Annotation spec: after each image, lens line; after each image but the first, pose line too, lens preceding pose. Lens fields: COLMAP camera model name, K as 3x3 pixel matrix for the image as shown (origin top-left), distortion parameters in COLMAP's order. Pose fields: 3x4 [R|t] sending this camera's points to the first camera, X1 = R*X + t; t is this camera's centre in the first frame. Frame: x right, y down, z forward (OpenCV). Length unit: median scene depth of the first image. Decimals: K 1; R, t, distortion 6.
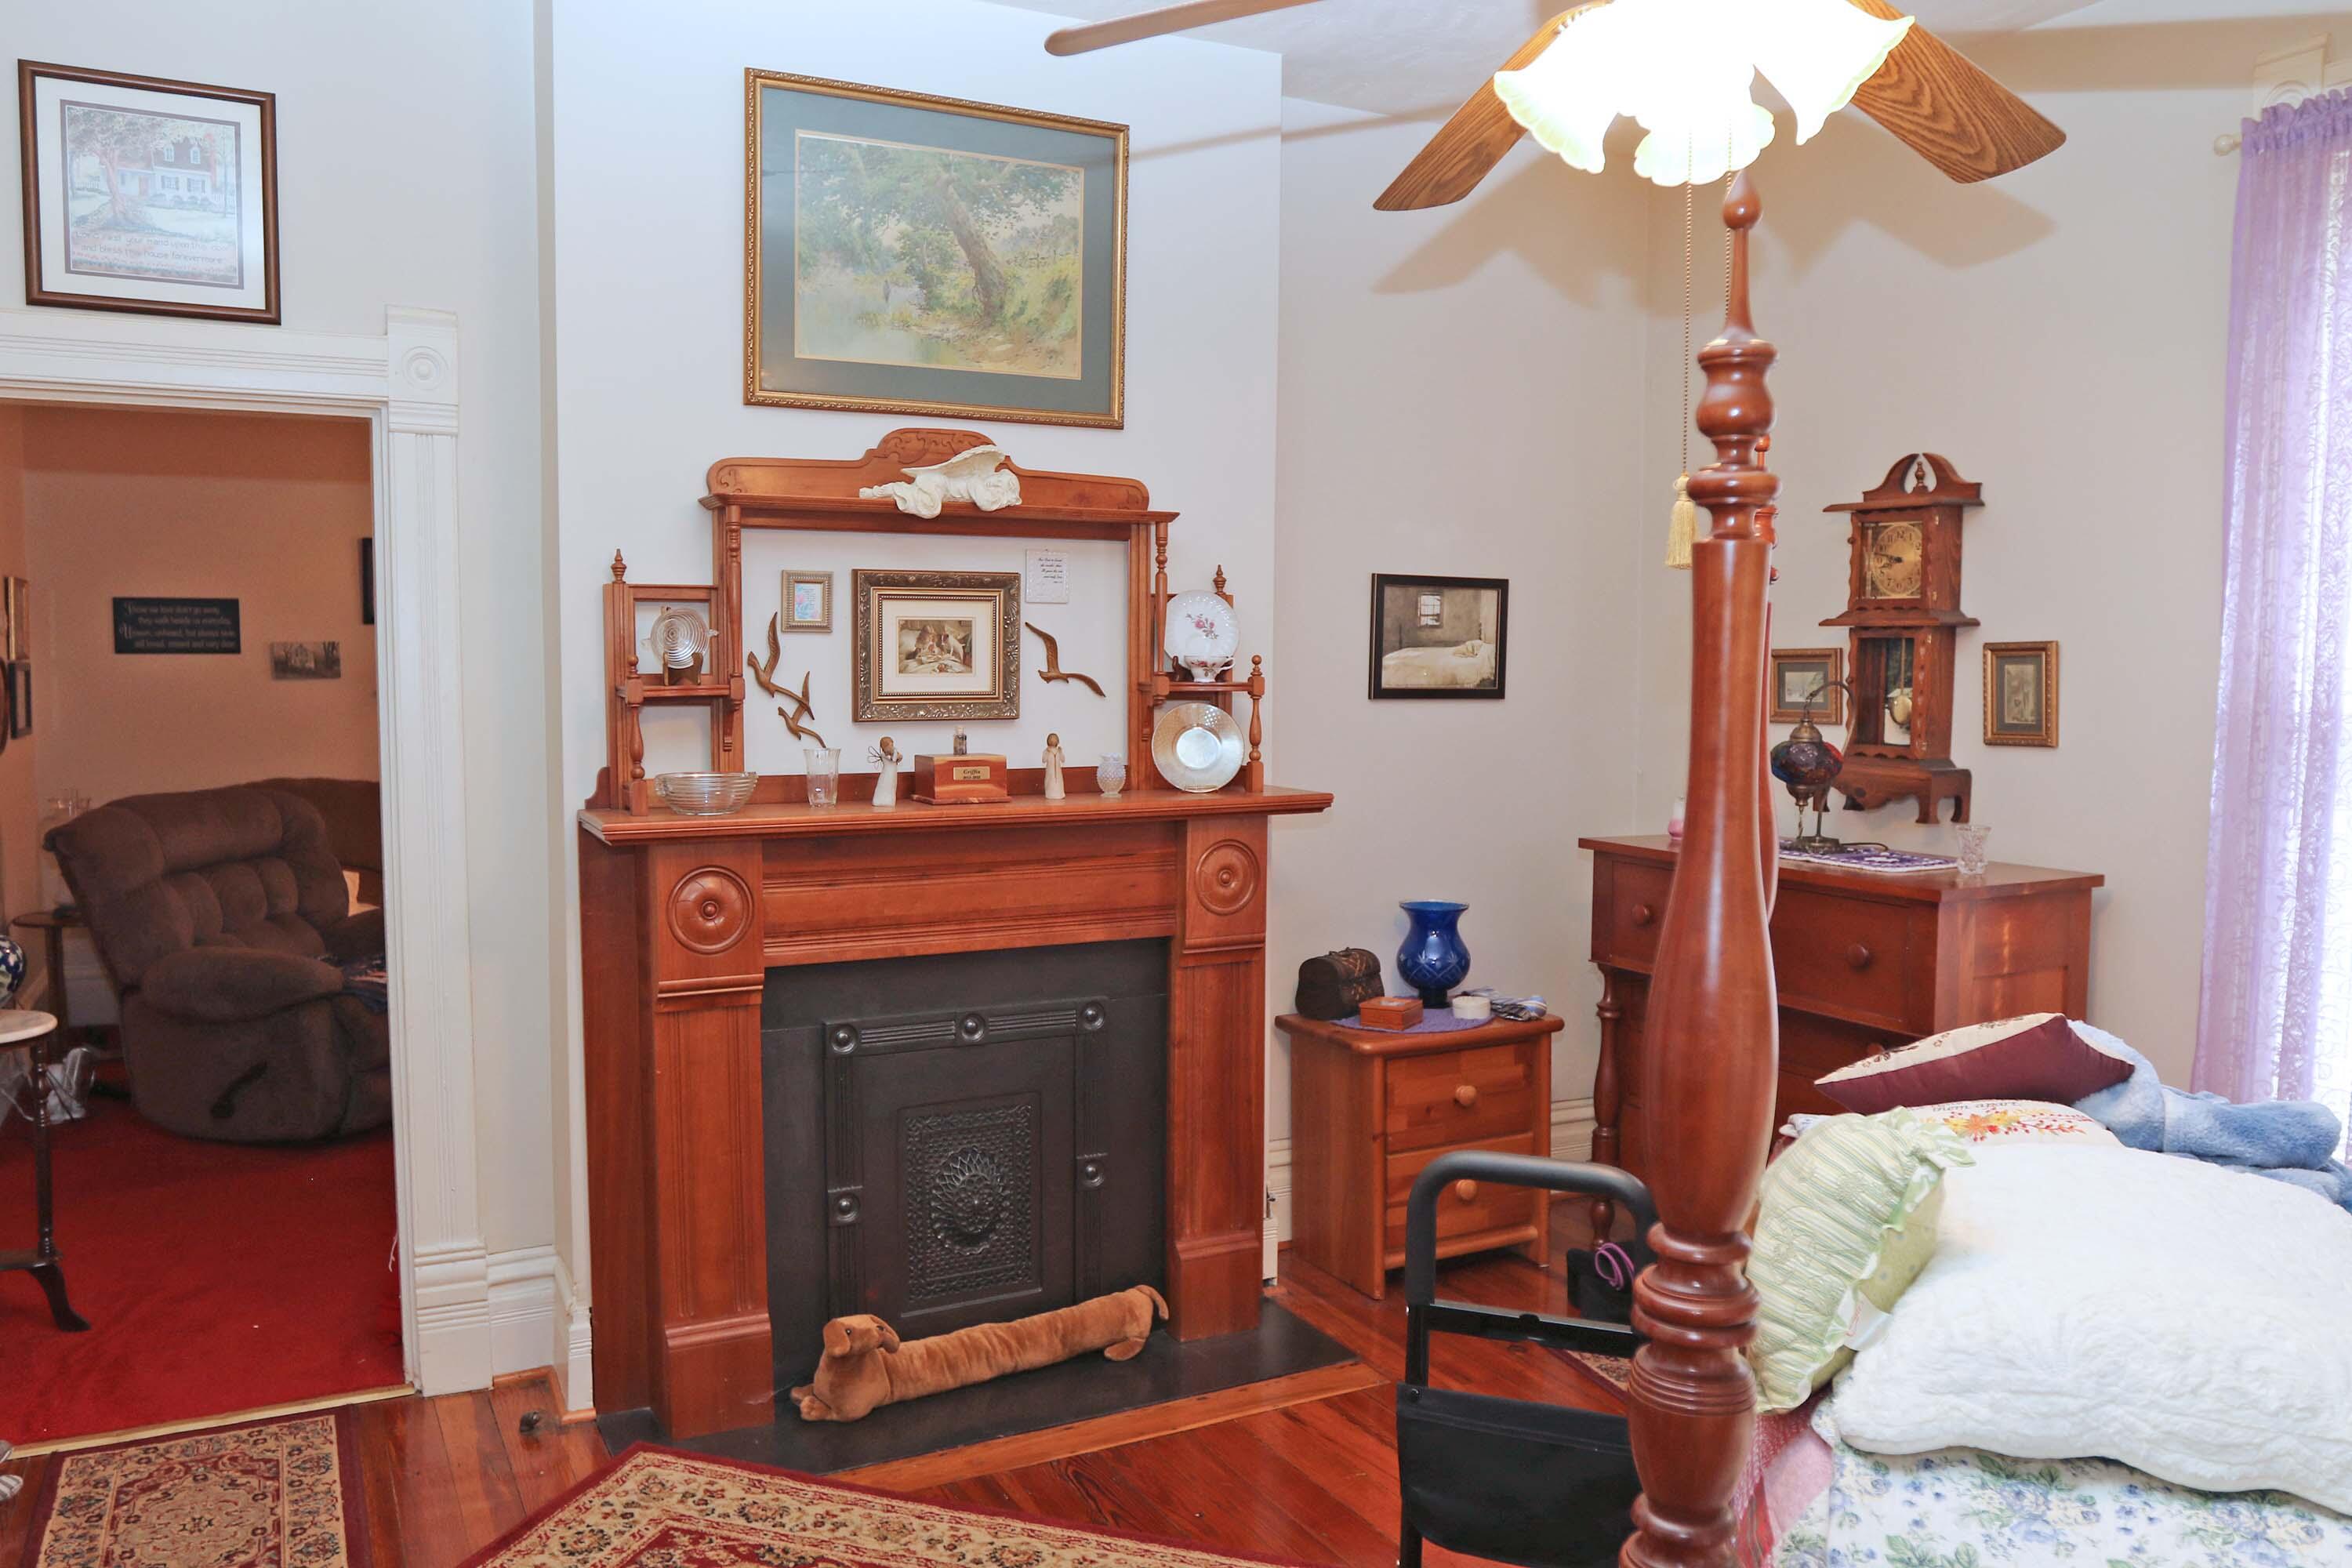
lens RADIAL K [[1751.1, 0, 1182.6], [0, 1751.1, 801.5], [0, 0, 1]] dist [-0.076662, 0.053933]
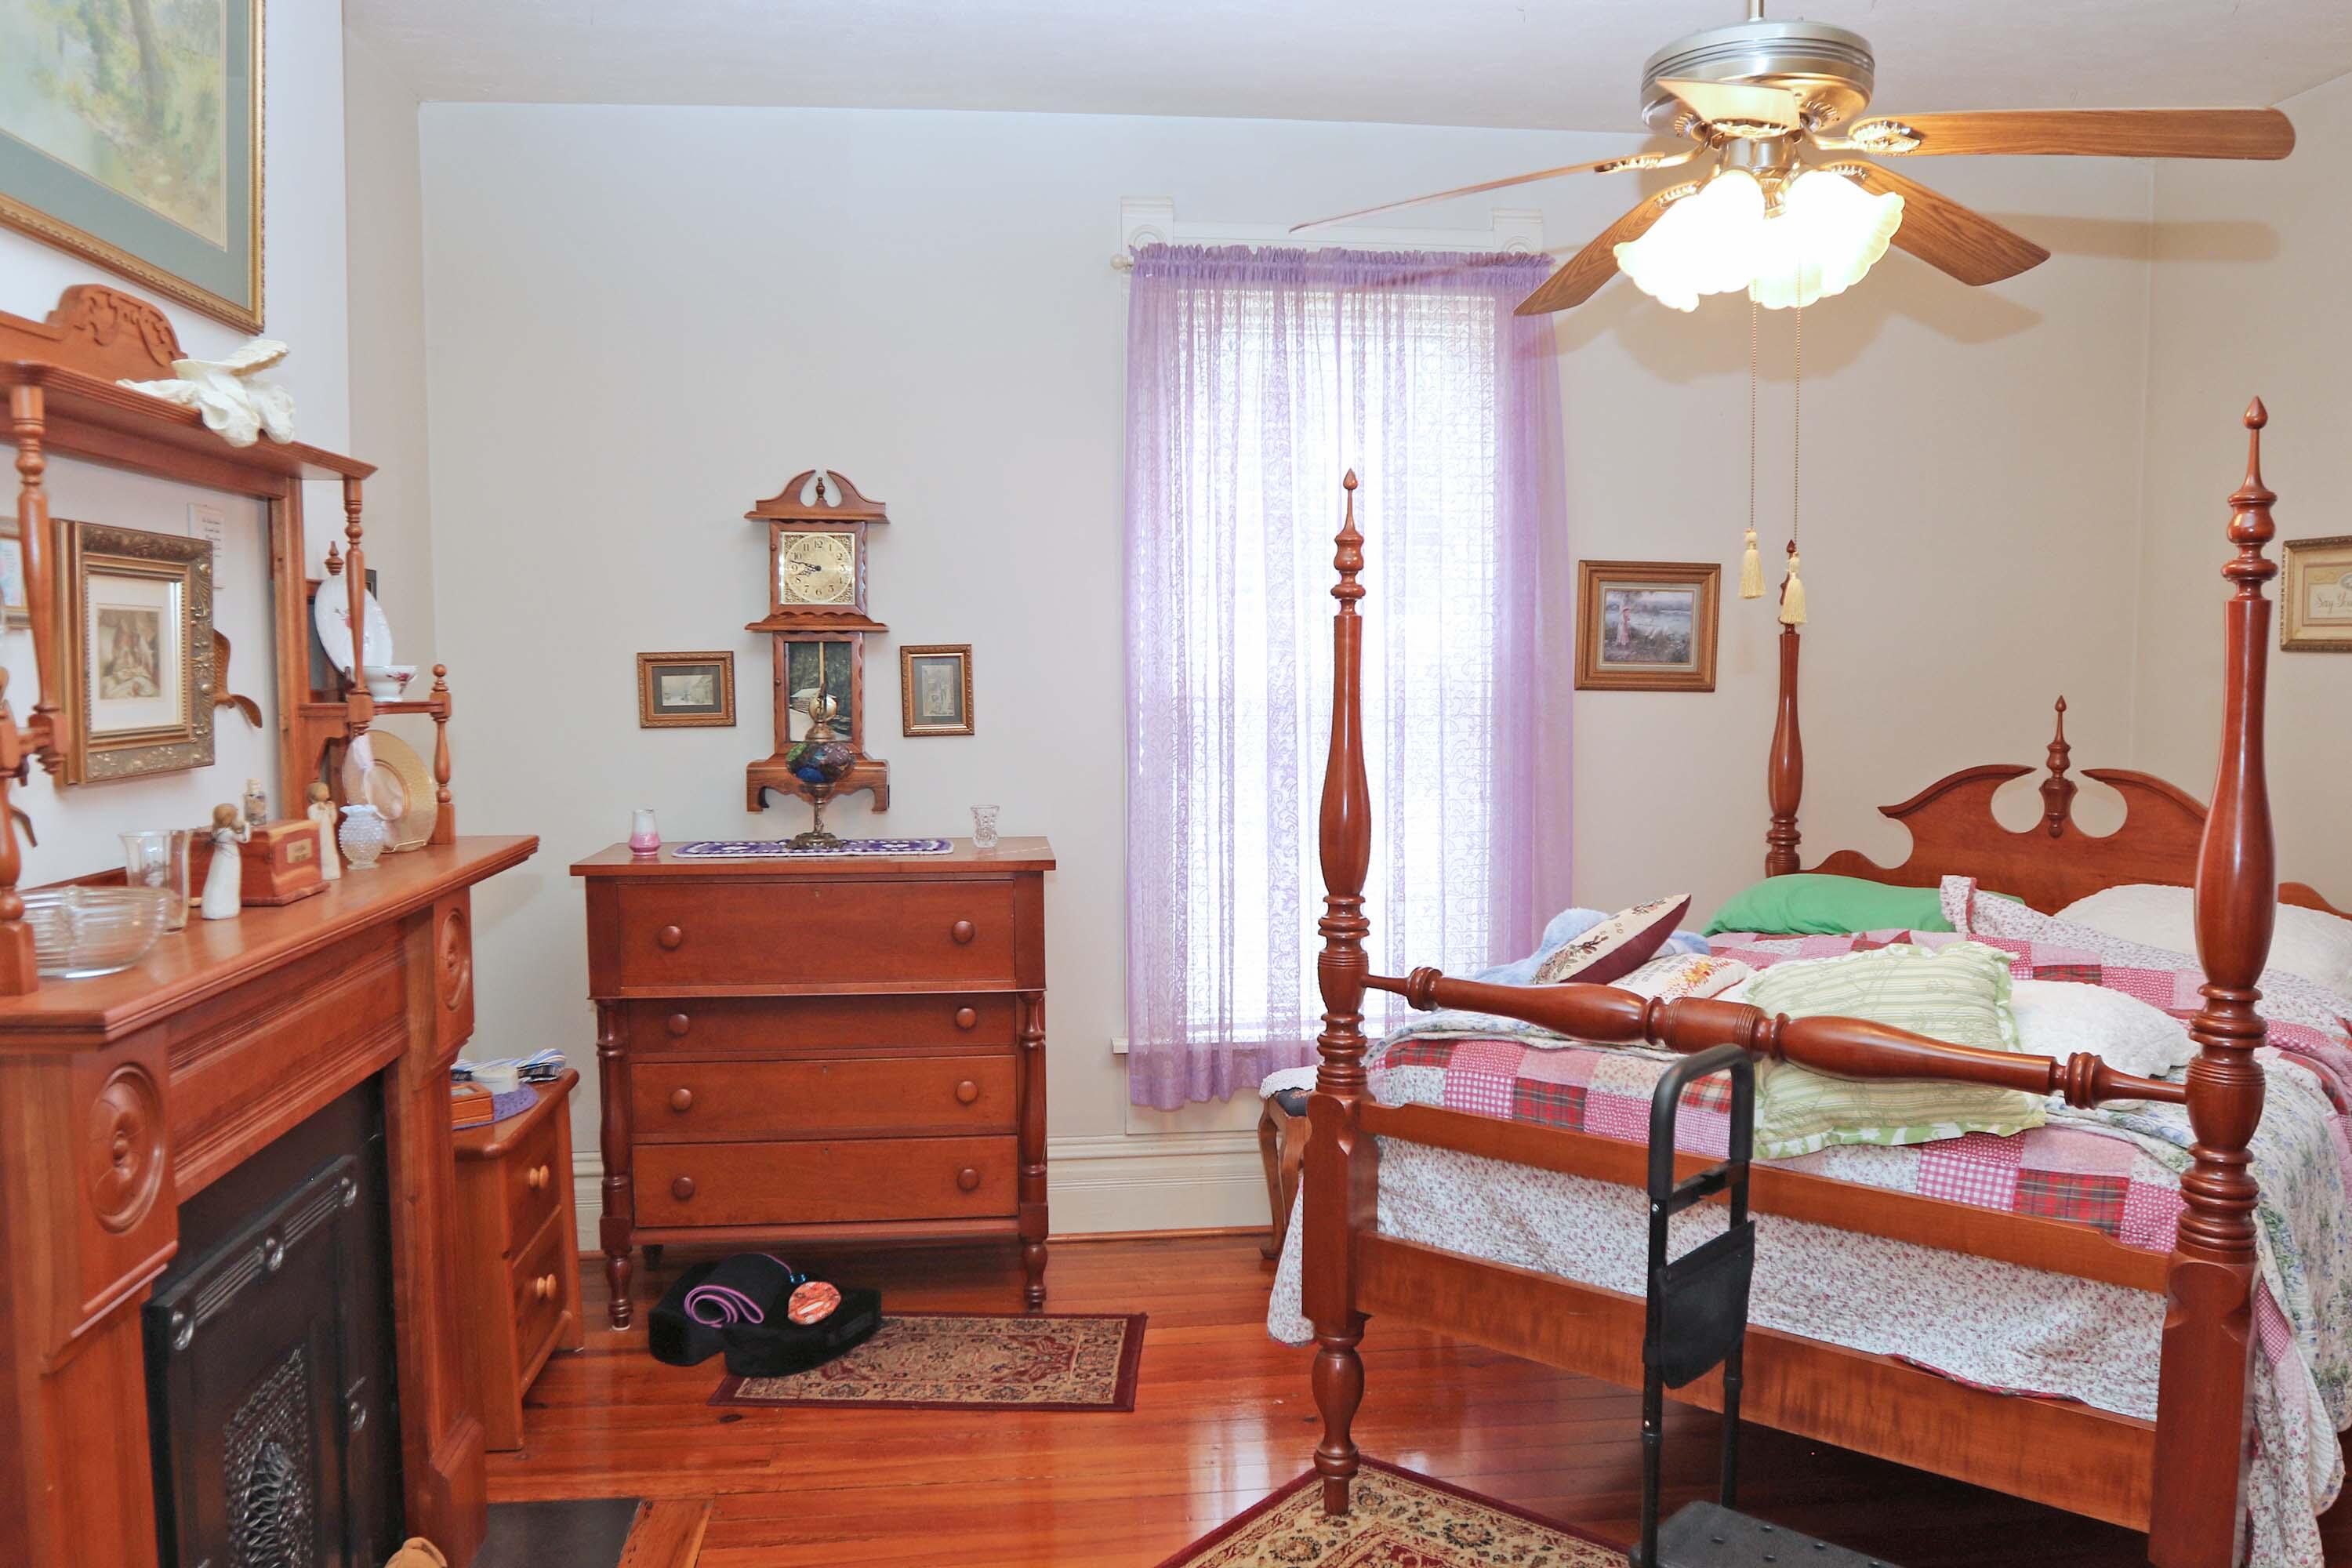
lens RADIAL K [[1751.1, 0, 1182.6], [0, 1751.1, 801.5], [0, 0, 1]] dist [-0.076662, 0.053933]
pose [[0.360244, -0.079678, 0.929449, -0.571671], [0.079633, 0.995335, 0.054461, -0.041379], [-0.929453, 0.054396, 0.364909, 0.450085]]
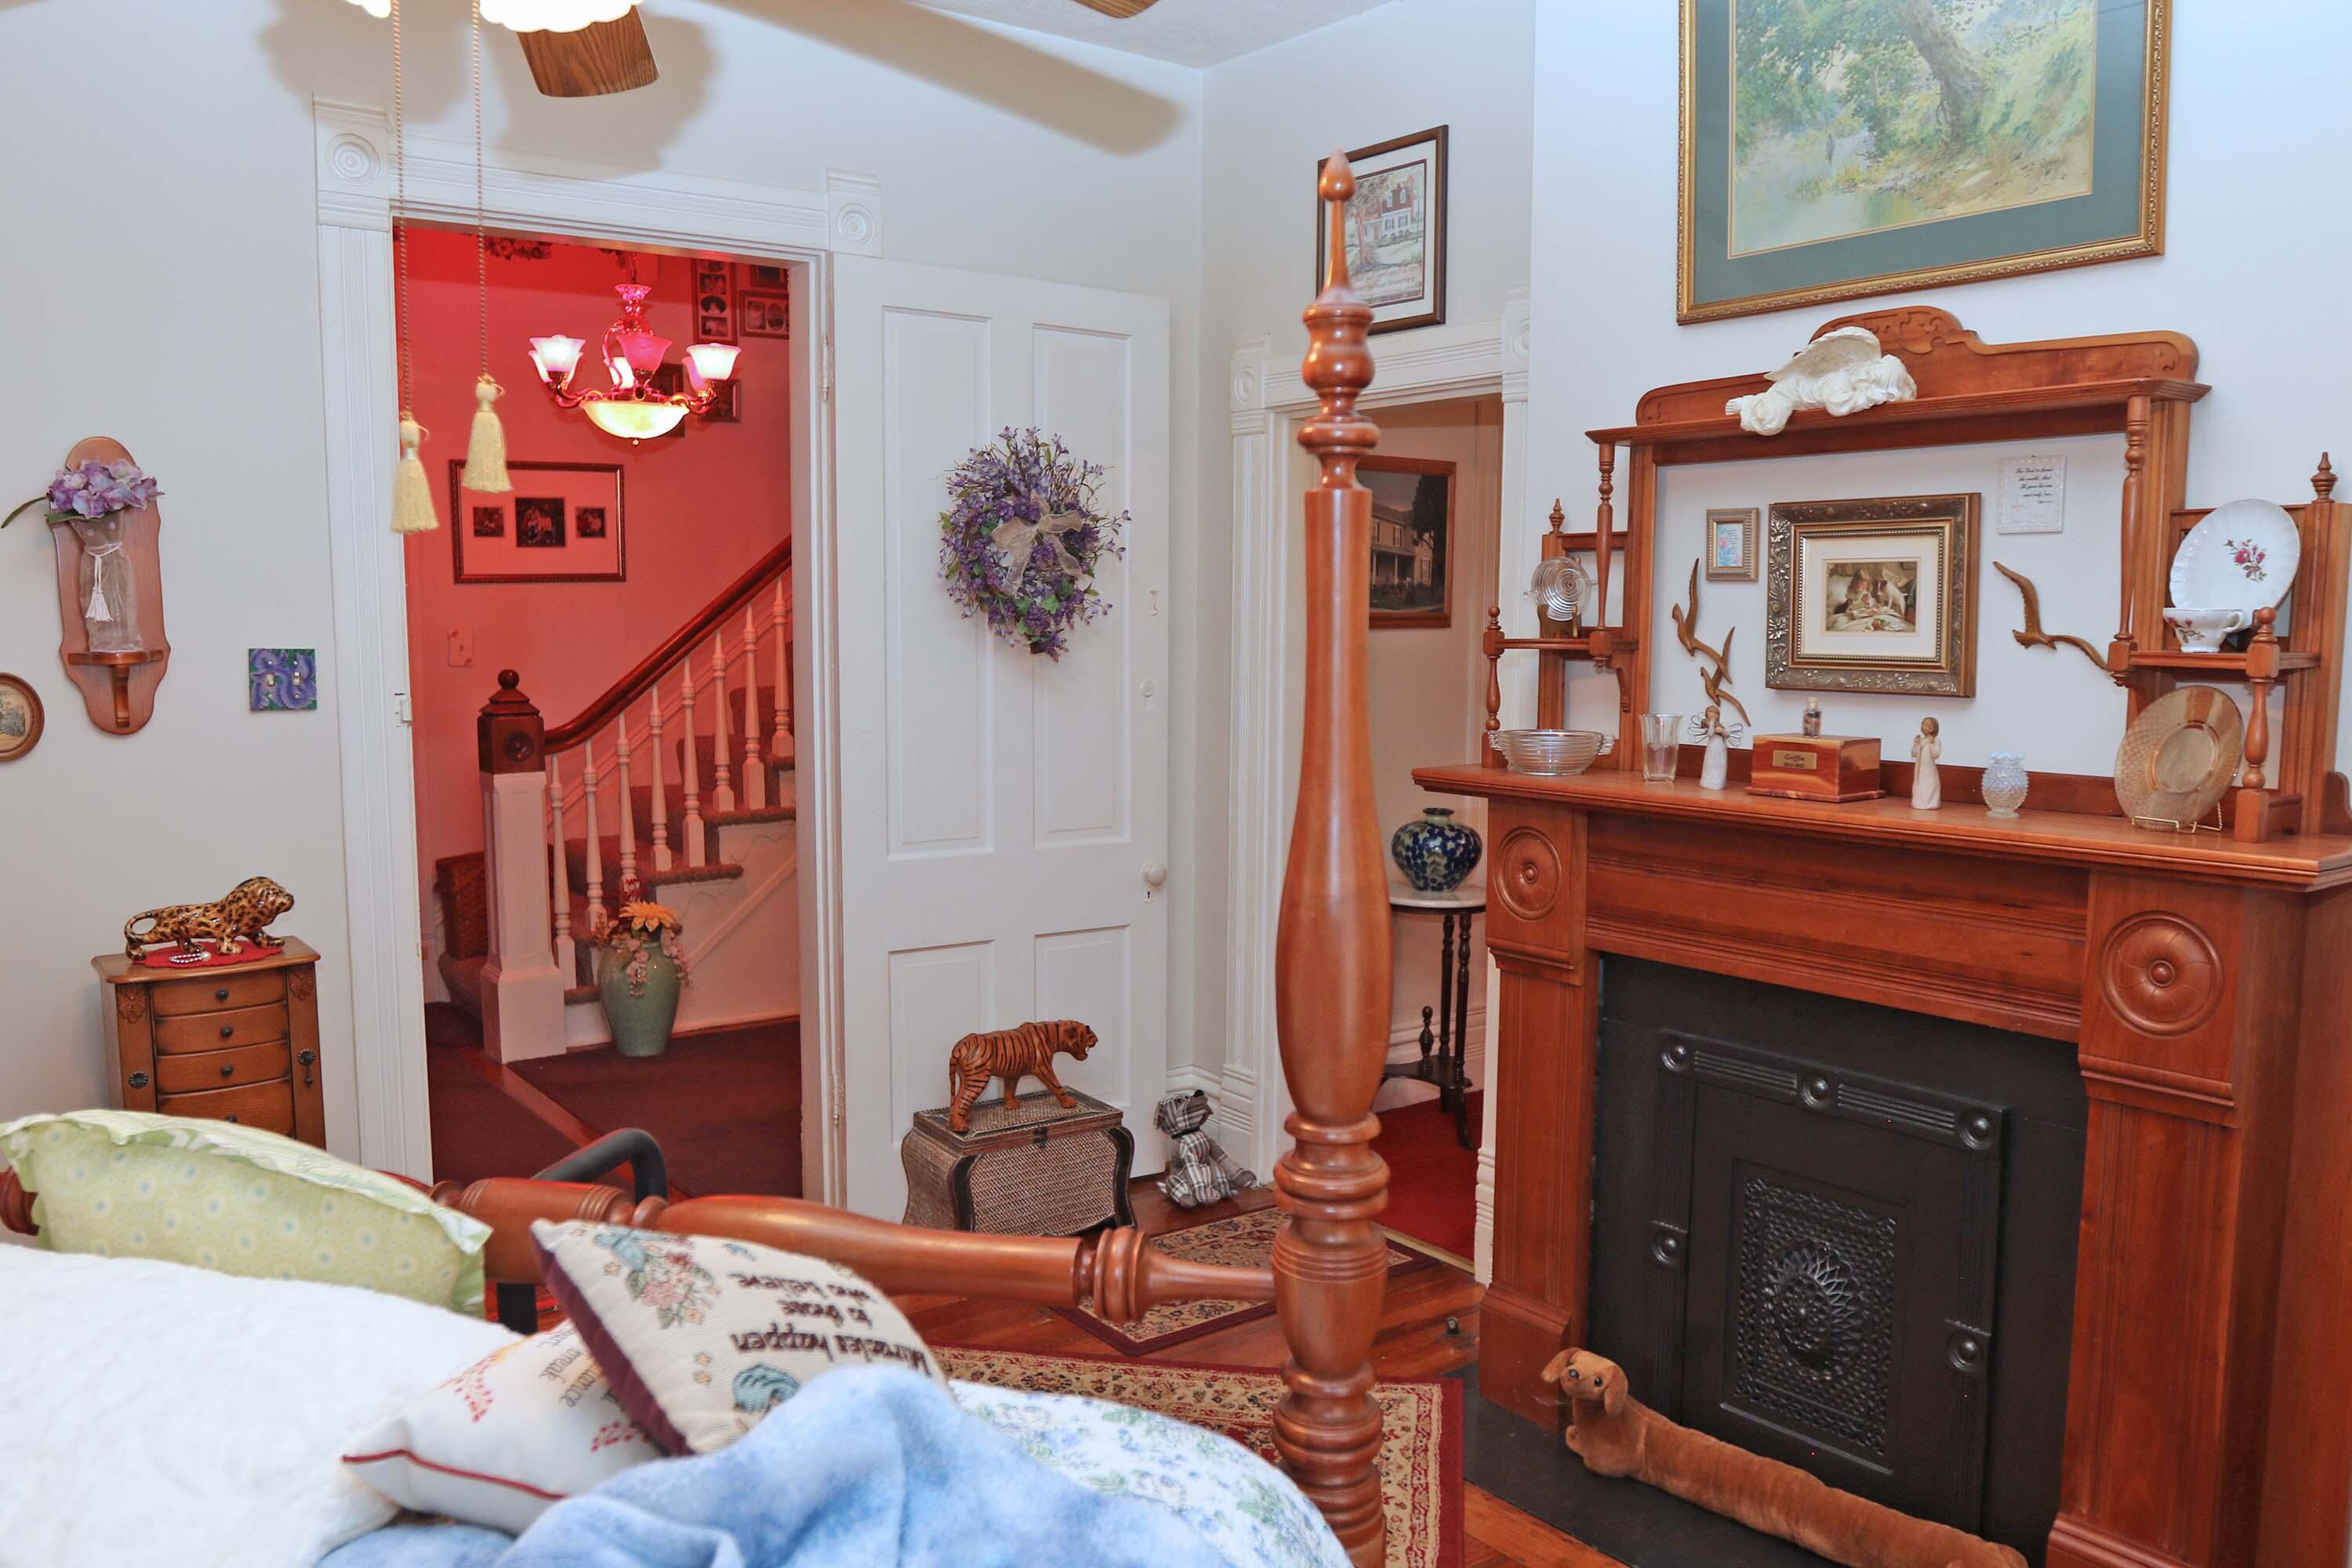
lens RADIAL K [[1751.1, 0, 1182.6], [0, 1751.1, 801.5], [0, 0, 1]] dist [-0.076662, 0.053933]
pose [[0.155928, 0.103792, -0.982300, 0.574403], [-0.084147, 0.992245, 0.091486, -0.043855], [0.984178, 0.068392, 0.163452, 0.589029]]
